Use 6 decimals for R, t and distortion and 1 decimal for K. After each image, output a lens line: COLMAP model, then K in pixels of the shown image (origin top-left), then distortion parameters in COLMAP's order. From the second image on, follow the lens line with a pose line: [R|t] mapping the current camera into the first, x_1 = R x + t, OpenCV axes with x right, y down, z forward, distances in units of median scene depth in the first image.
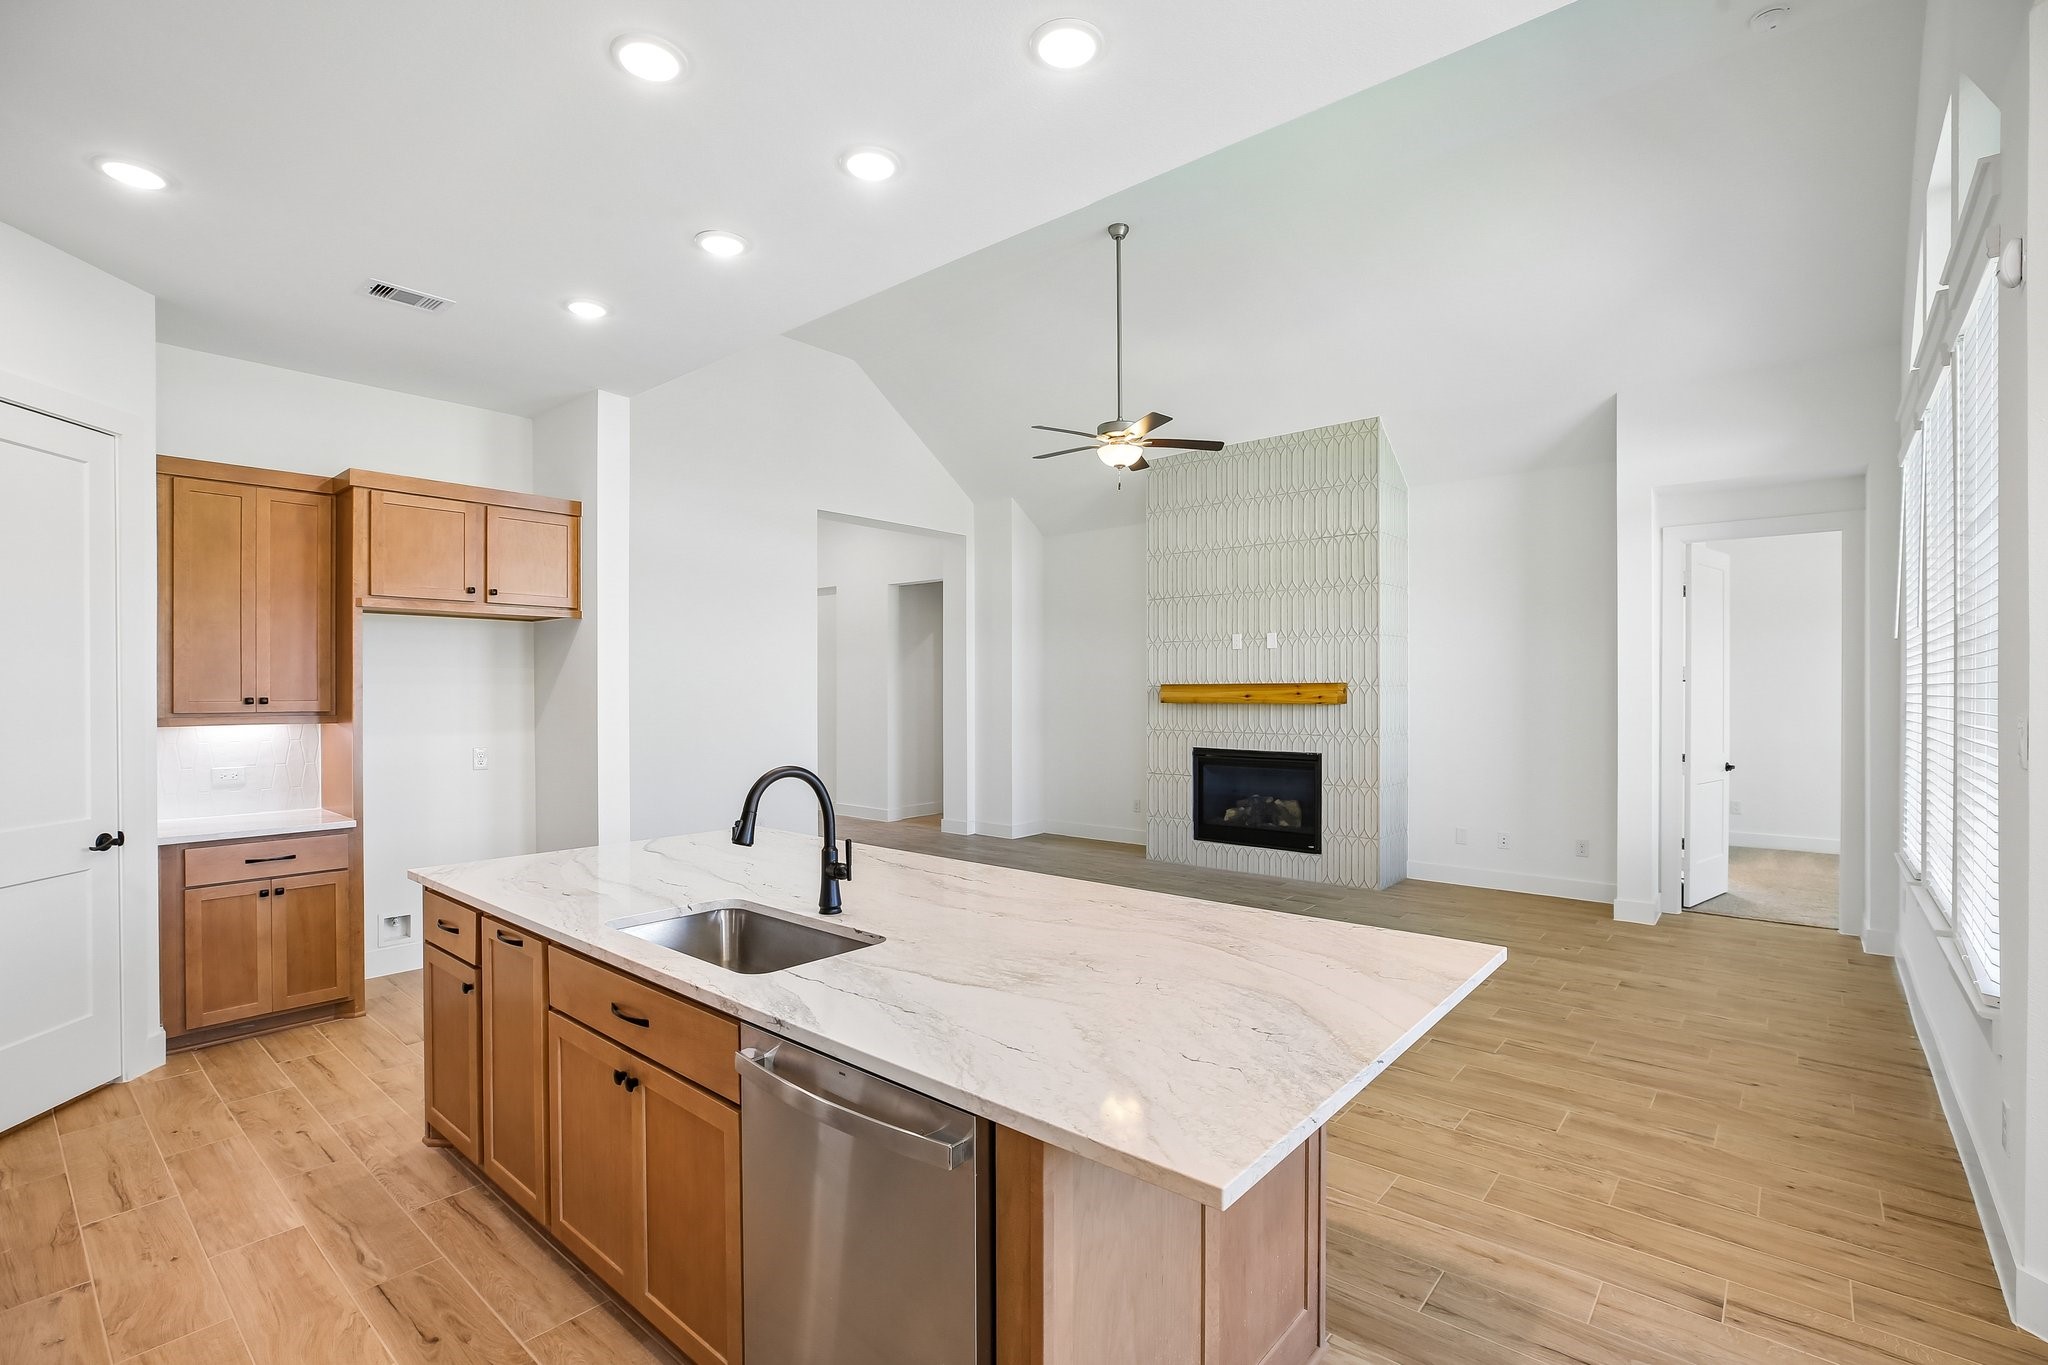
lens RADIAL K [[947.1, 0, 1029.6], [0, 947.1, 693.6], [0, 0, 1]] dist [-0.045801, 0.012647]
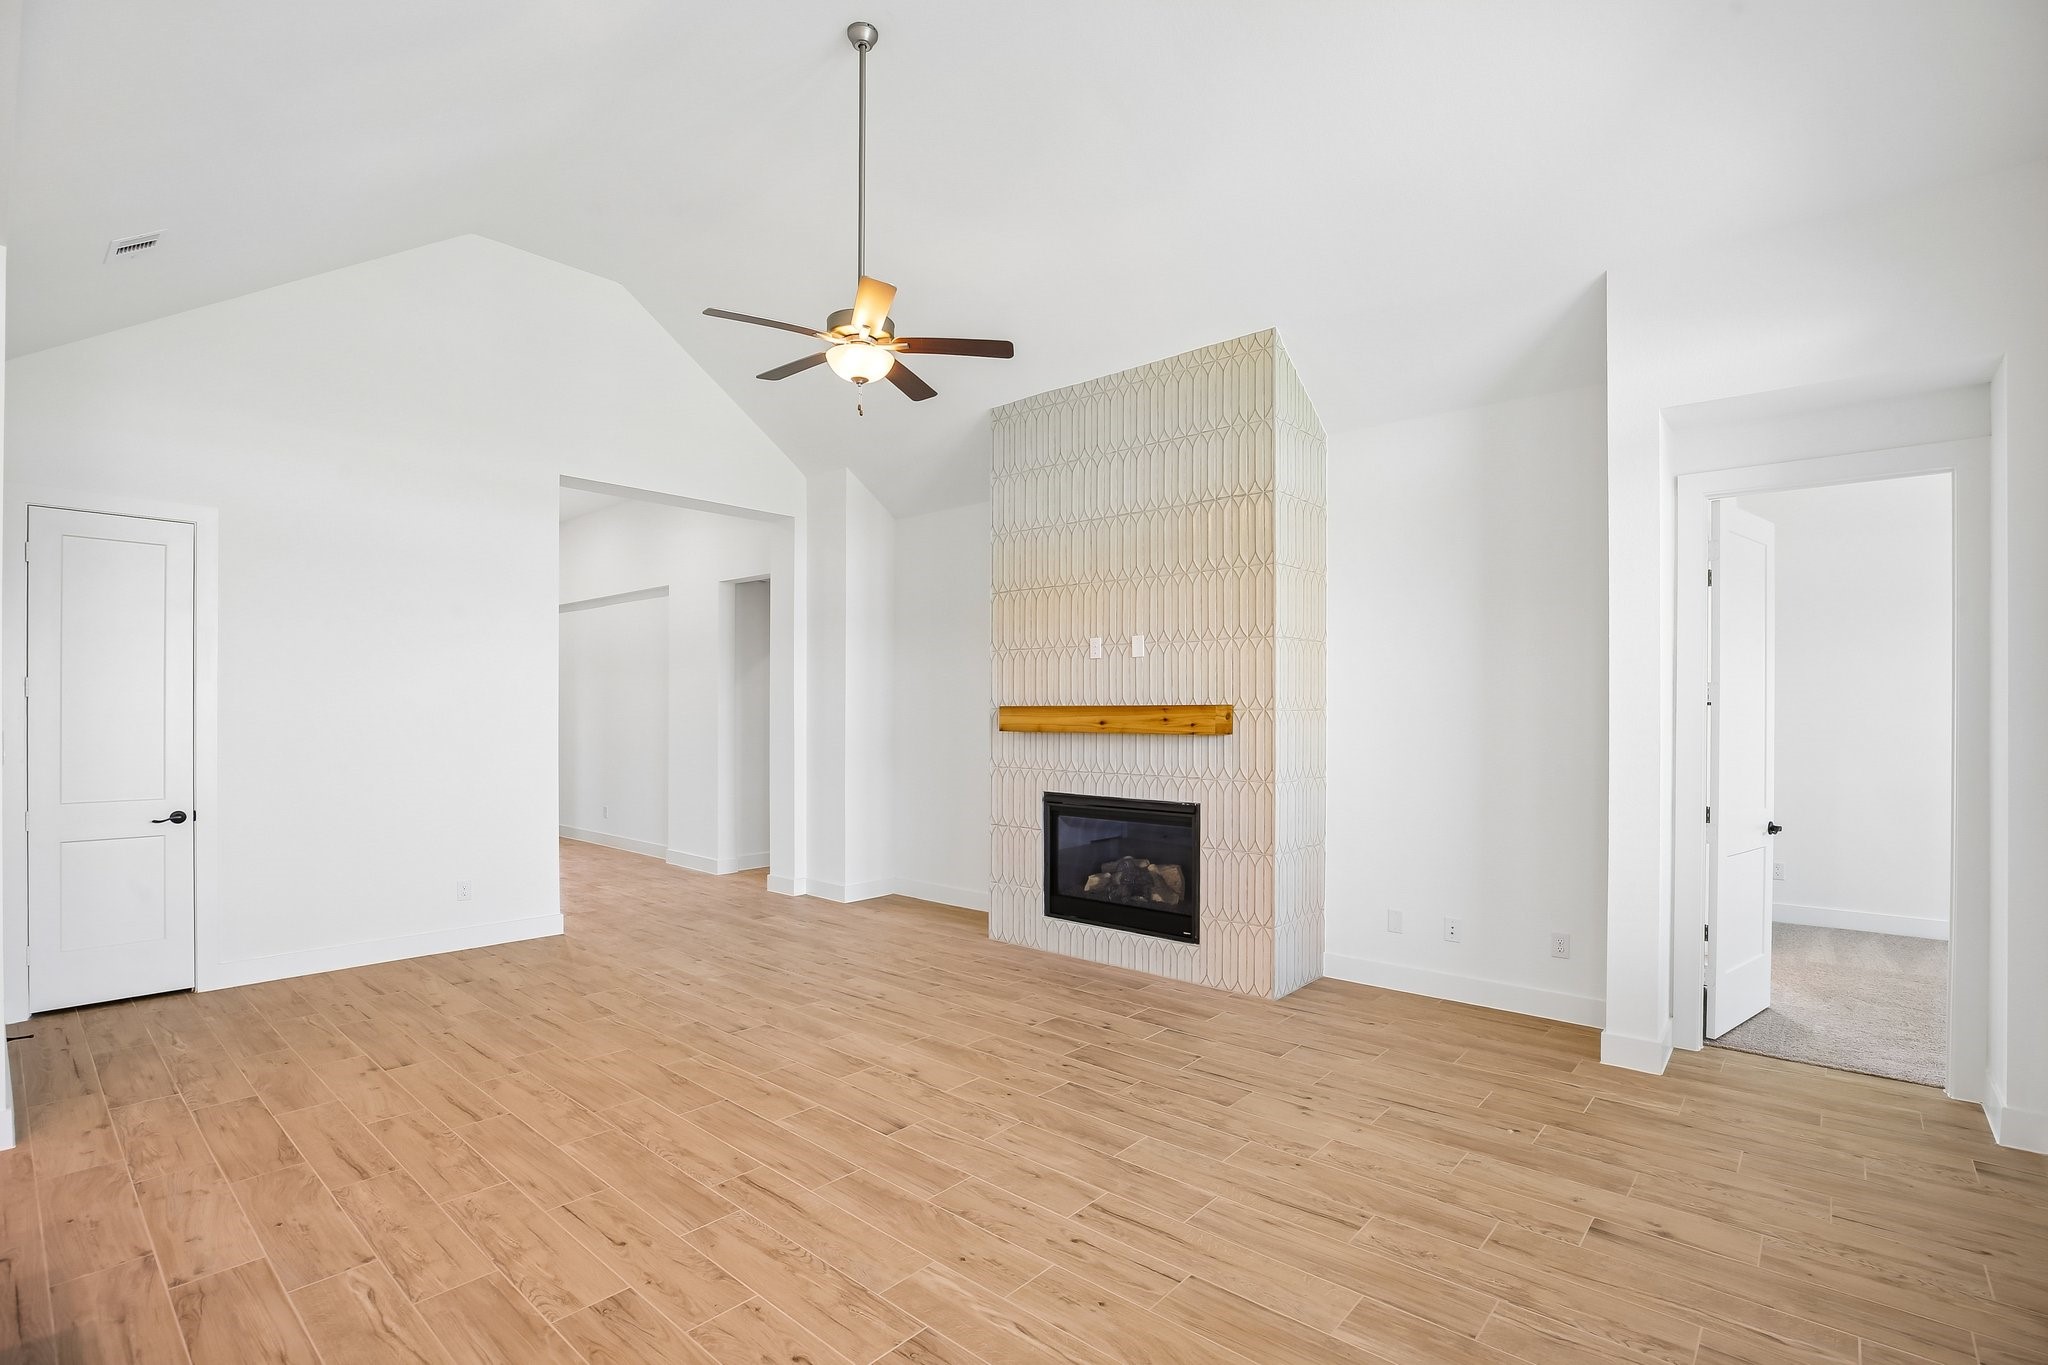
lens RADIAL K [[947.1, 0, 1050.7], [0, 947.1, 717.3], [0, 0, 1]] dist [-0.045801, 0.012647]
pose [[0.999985, 0.004198, -0.003514, 0.207086], [-0.004201, 0.999991, -0.000719, -0.000854], [0.003511, 0.000733, 0.999994, 0.292400]]
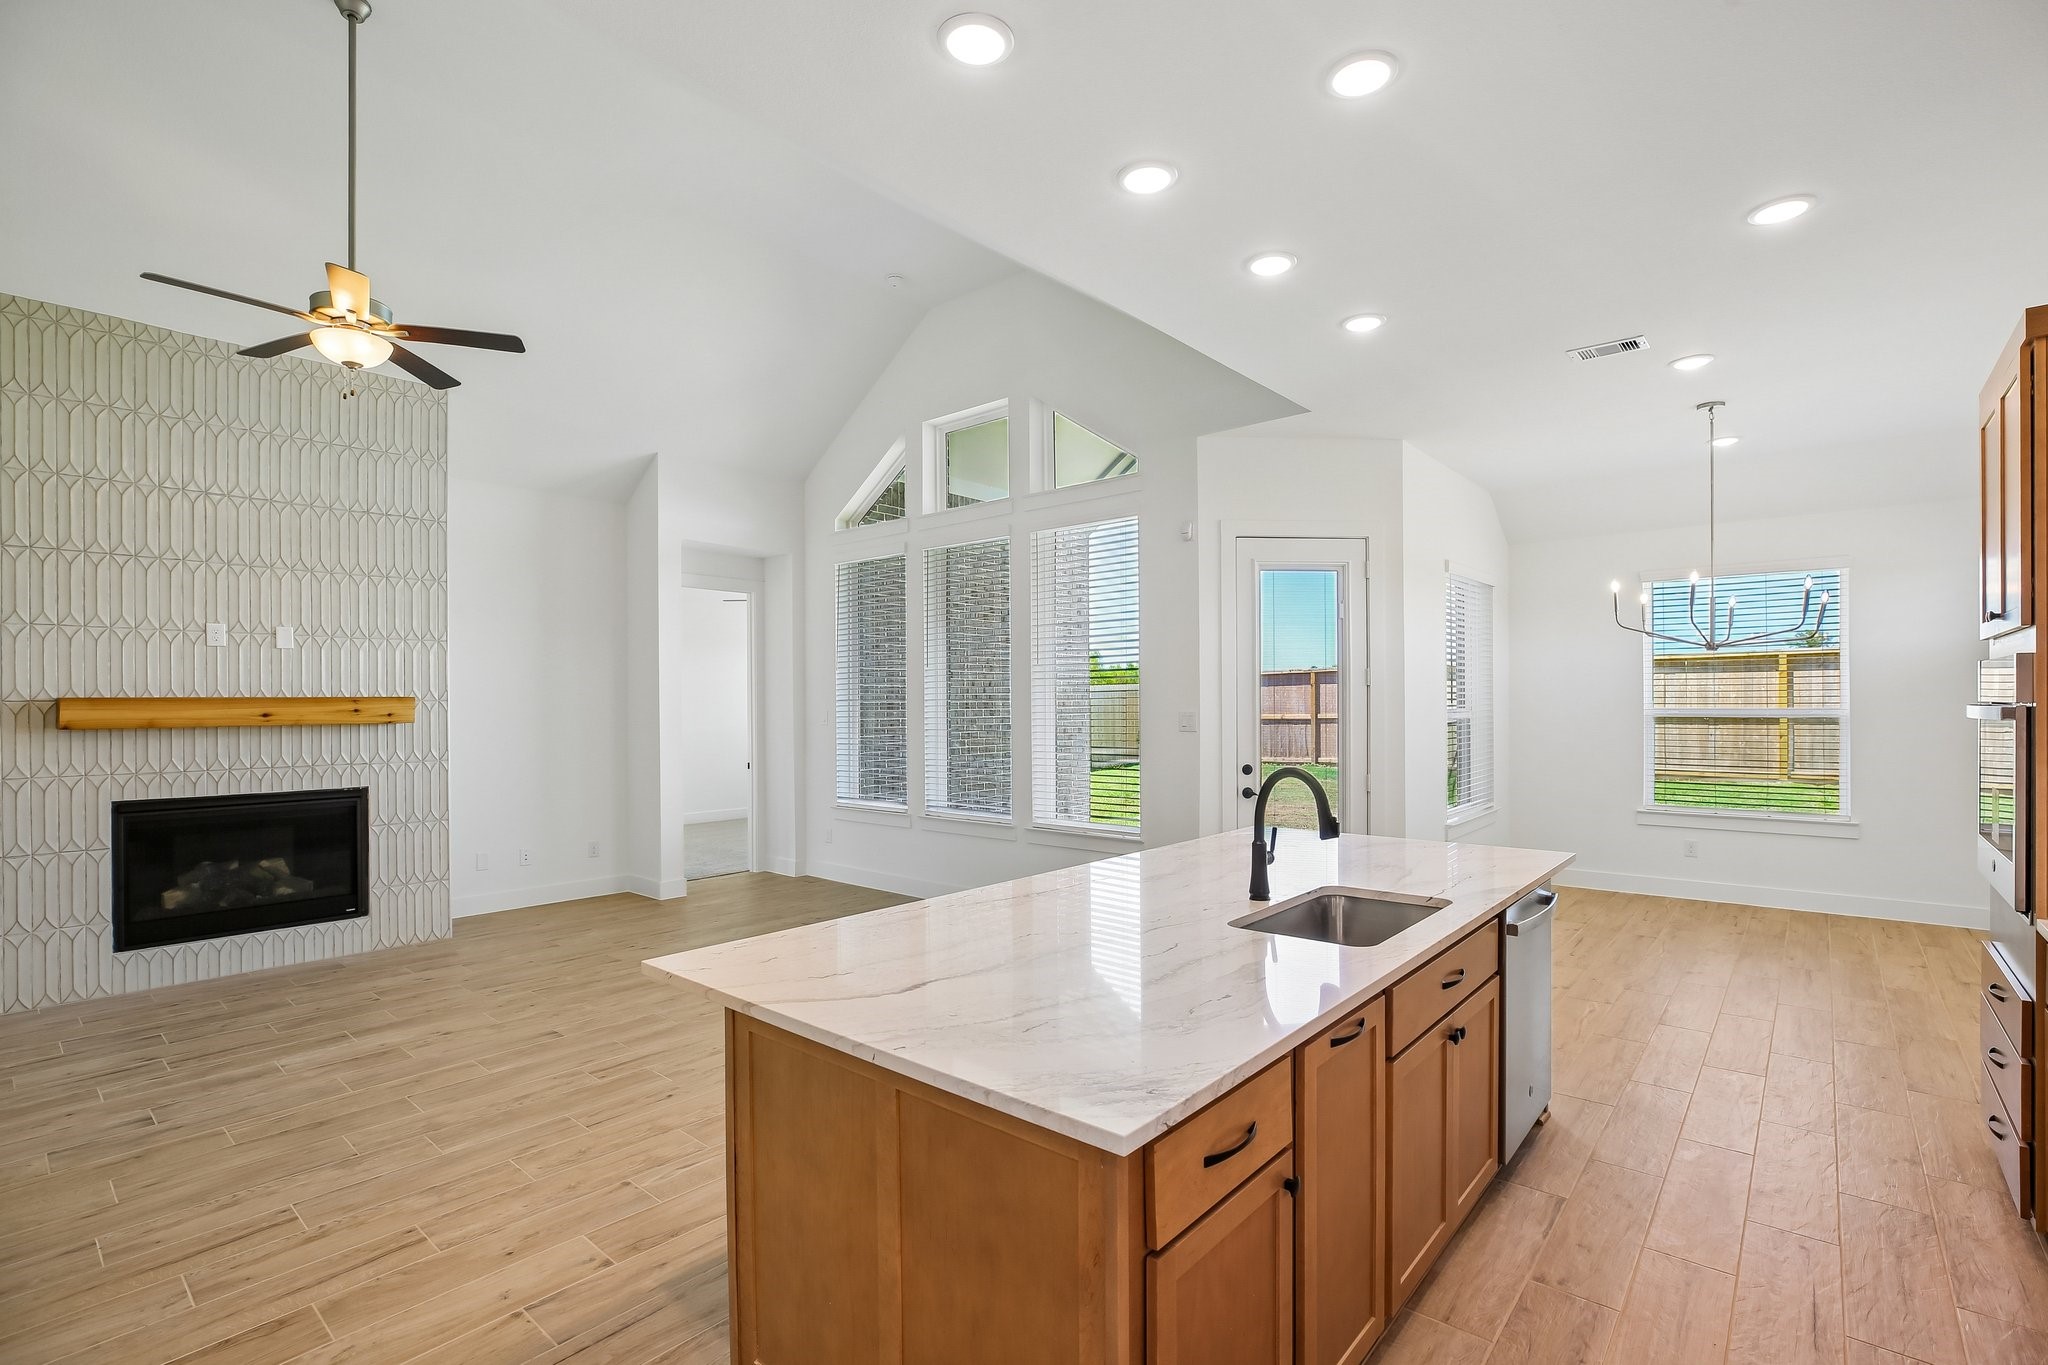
lens RADIAL K [[947.1, 0, 1023.9], [0, 947.1, 701.5], [0, 0, 1]] dist [-0.045801, 0.012647]
pose [[-0.003444, 0.000627, 0.999994, -0.490221], [0.009836, 0.999951, -0.000593, -0.001564], [-0.999946, 0.009834, -0.003450, 0.474194]]
